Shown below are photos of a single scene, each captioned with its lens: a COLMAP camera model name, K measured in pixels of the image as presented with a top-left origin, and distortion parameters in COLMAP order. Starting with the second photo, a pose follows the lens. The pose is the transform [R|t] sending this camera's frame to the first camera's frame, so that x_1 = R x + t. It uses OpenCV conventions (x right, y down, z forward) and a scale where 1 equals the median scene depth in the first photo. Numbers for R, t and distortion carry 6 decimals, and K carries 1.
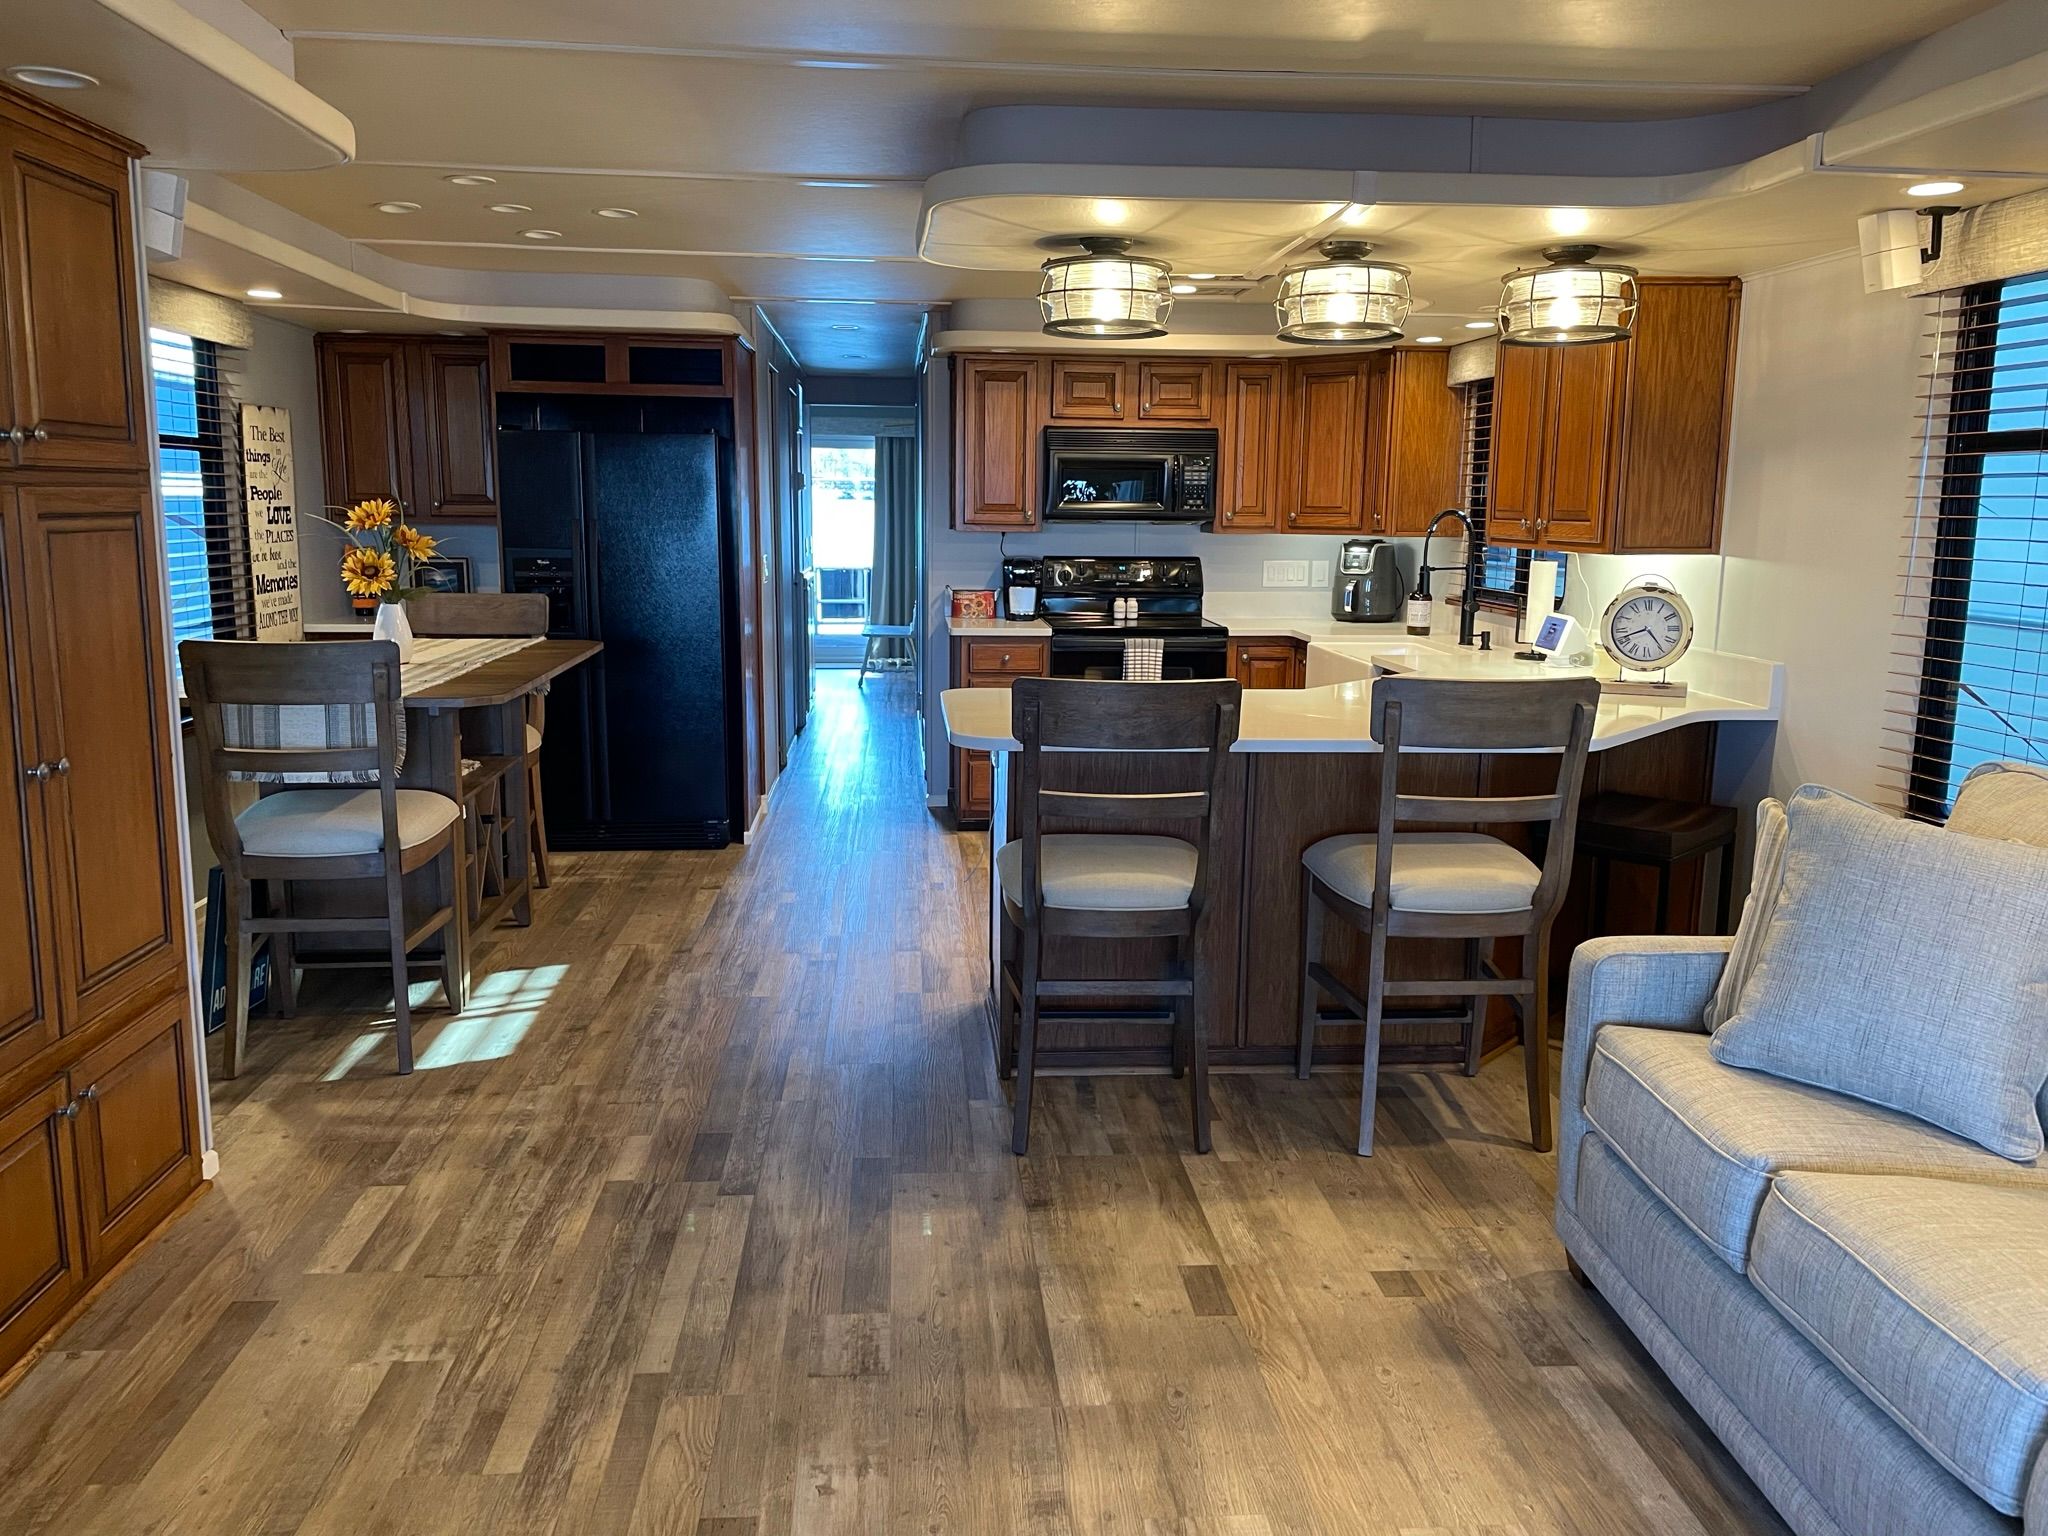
lens RADIAL K [[1547.5, 0, 1024.0], [0, 1547.5, 768.0], [0, 0, 1]] dist [0.009081, -0.005609]
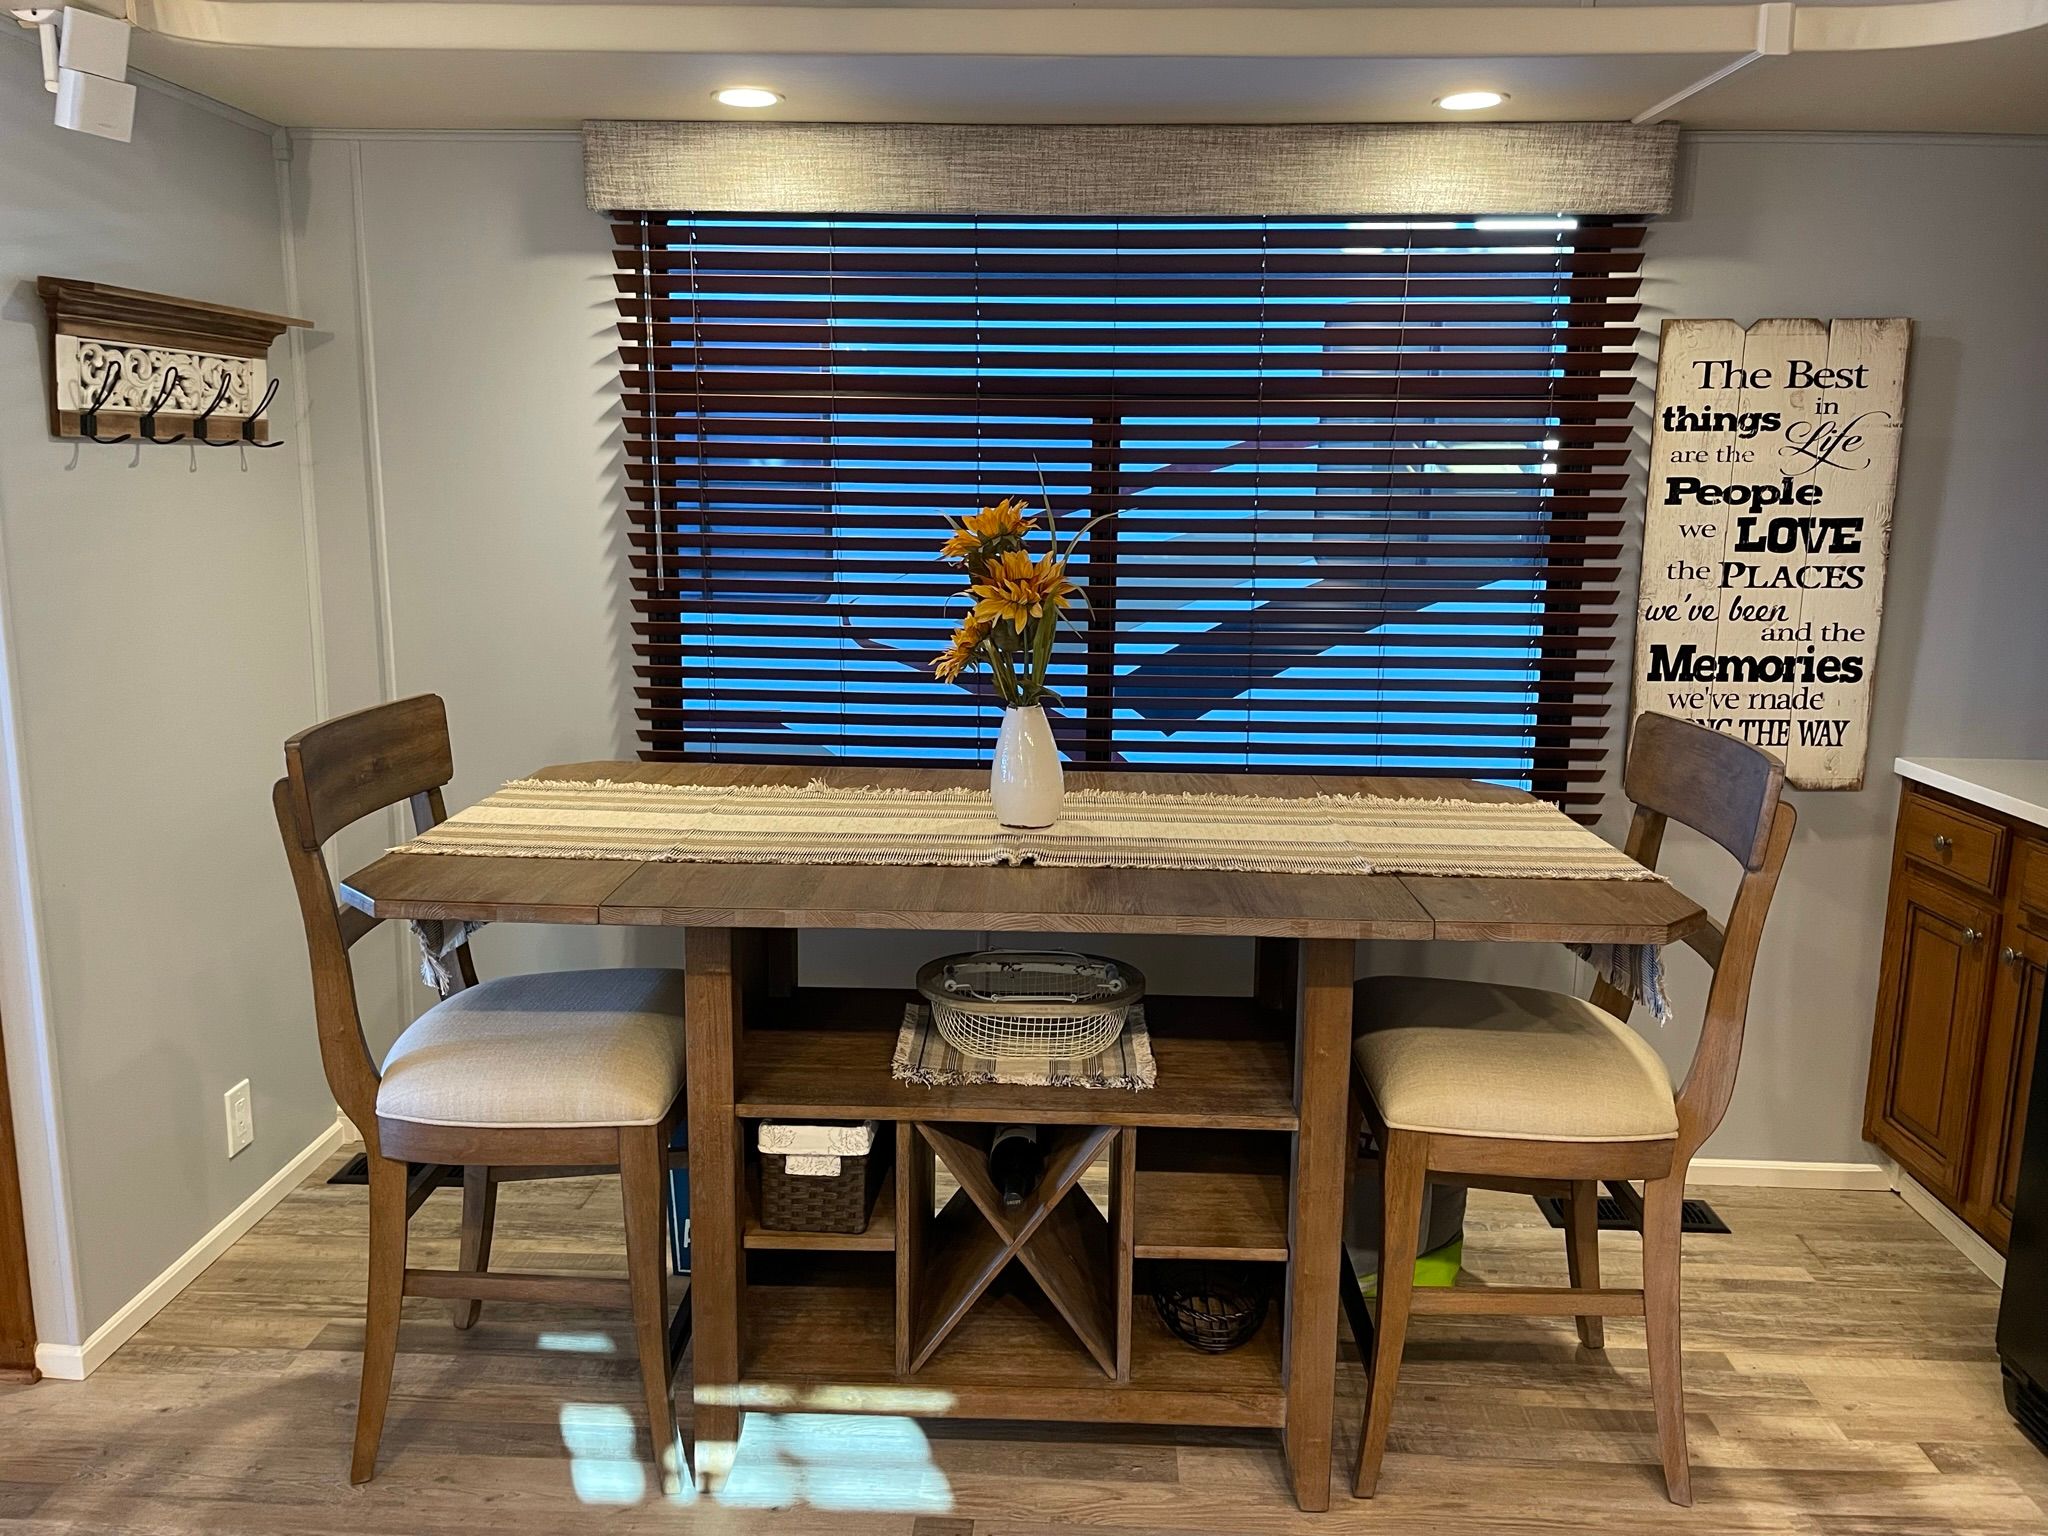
lens RADIAL K [[1622.4, 0, 1021.7], [0, 1622.4, 732.4], [0, 0, 1]] dist [0.028886, -0.005307]
pose [[-0.131477, 0.149864, -0.979926, 0.086939], [-0.183694, 0.967704, 0.172641, -0.153510], [0.974151, 0.202705, -0.099701, 0.860220]]
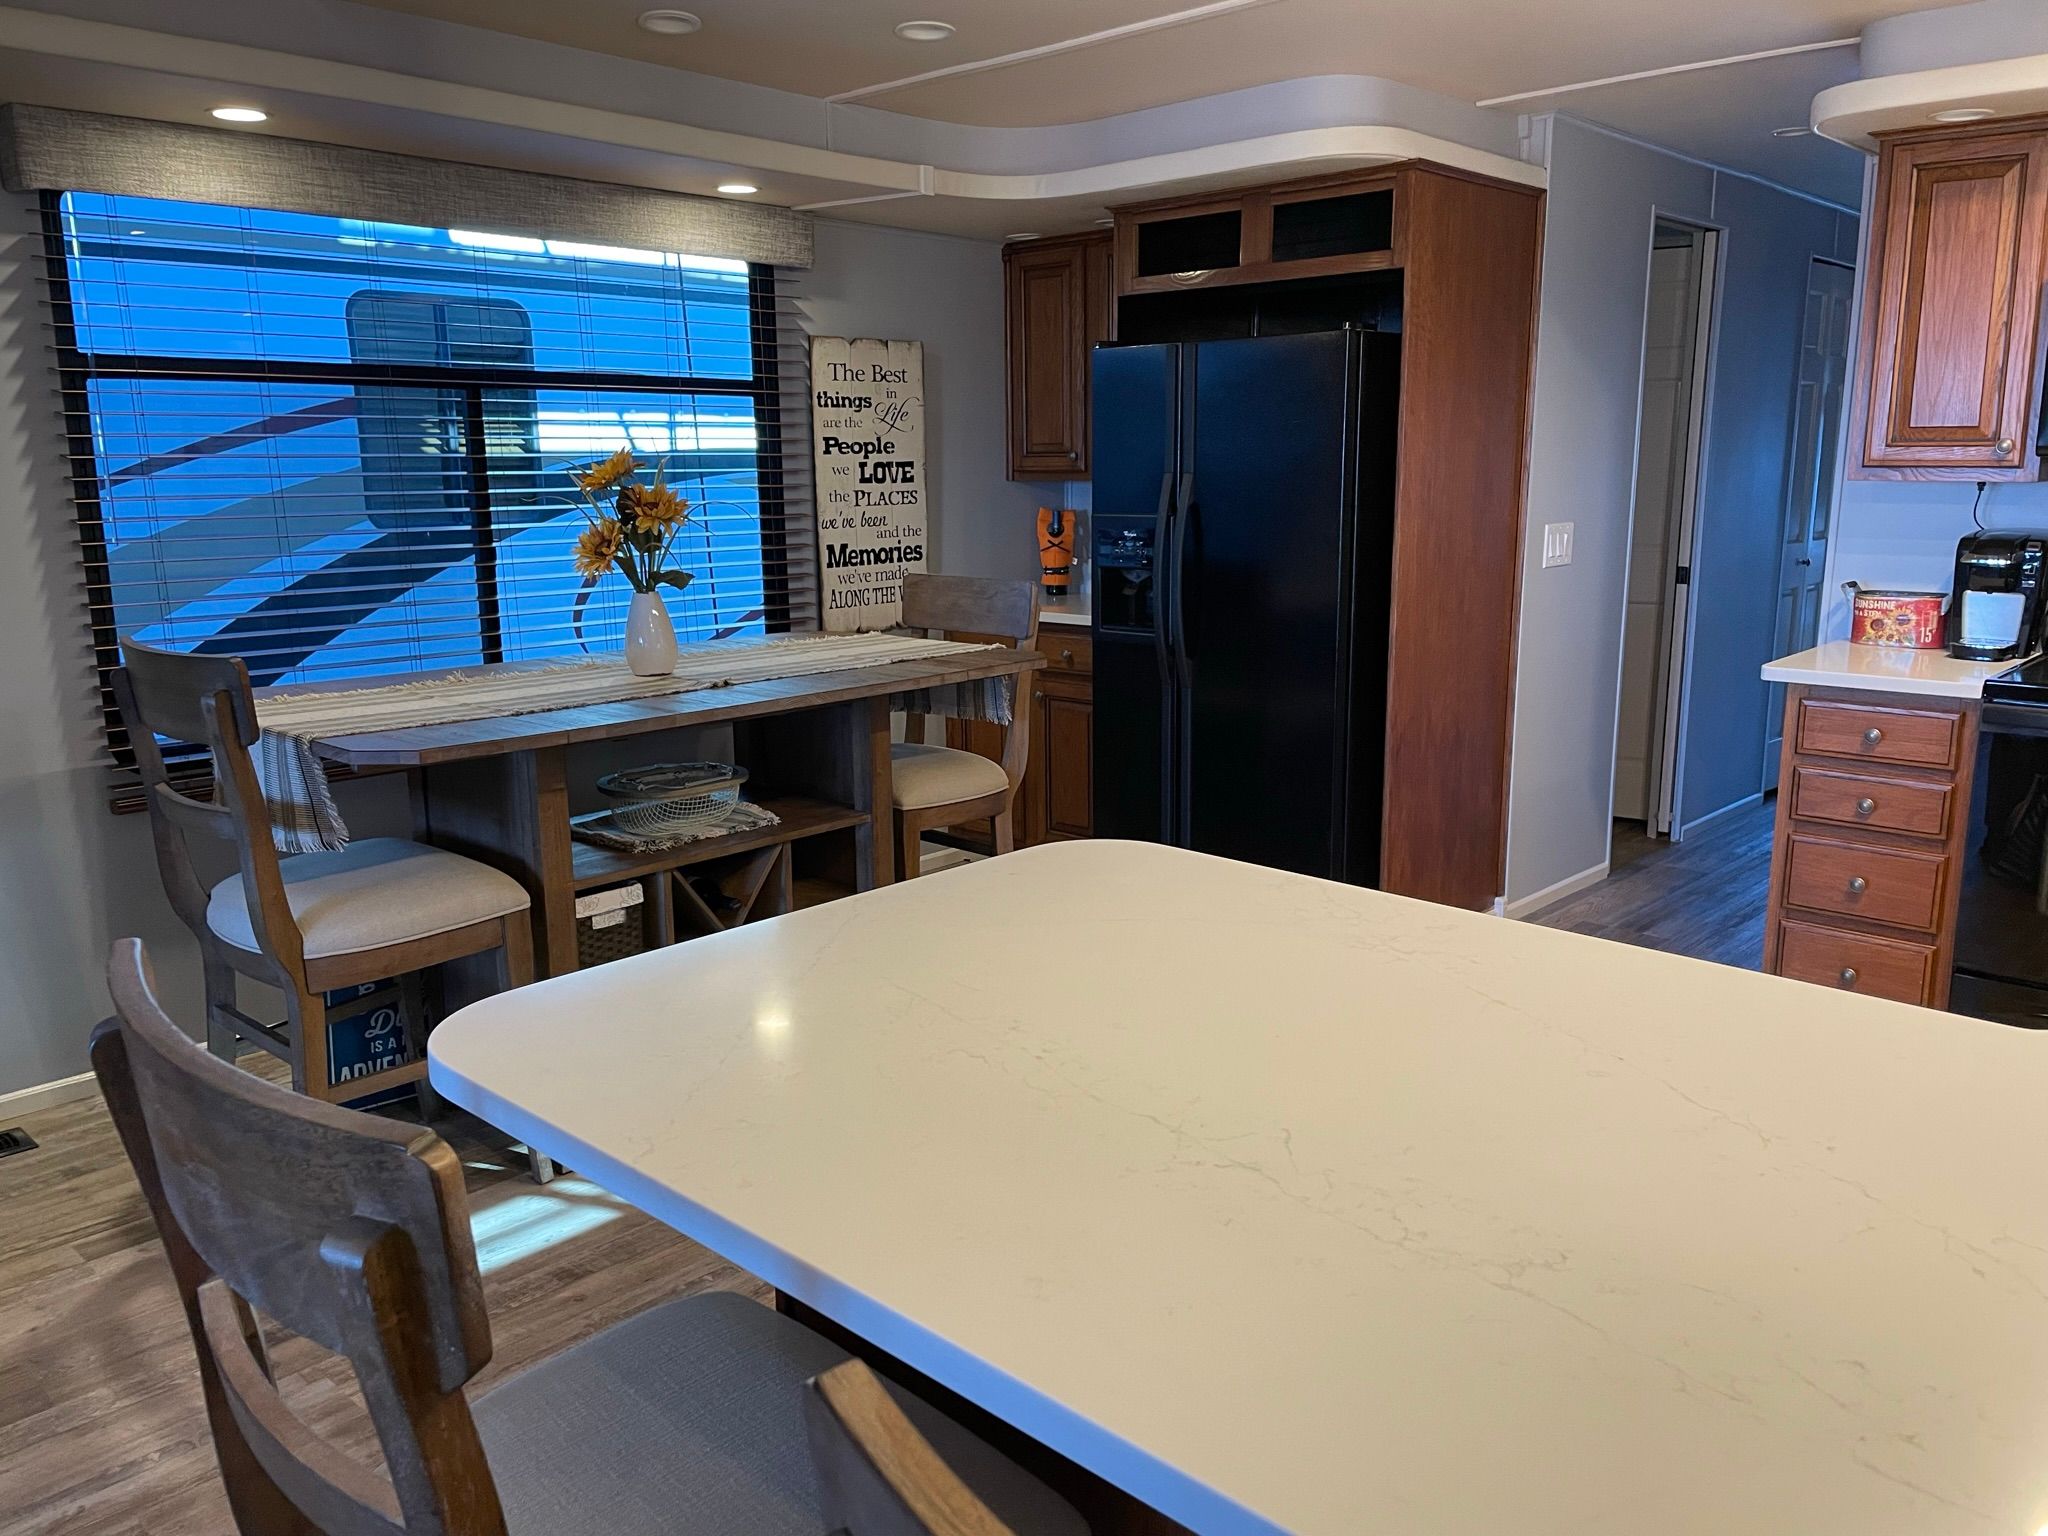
lens RADIAL K [[1547.5, 0, 1024.0], [0, 1547.5, 768.0], [0, 0, 1]] dist [0.009081, -0.005609]
pose [[0.668436, 0.122789, -0.733564, 0.203185], [-0.108485, 0.991826, 0.067165, -0.073537], [0.735816, 0.034685, 0.676293, 0.525527]]
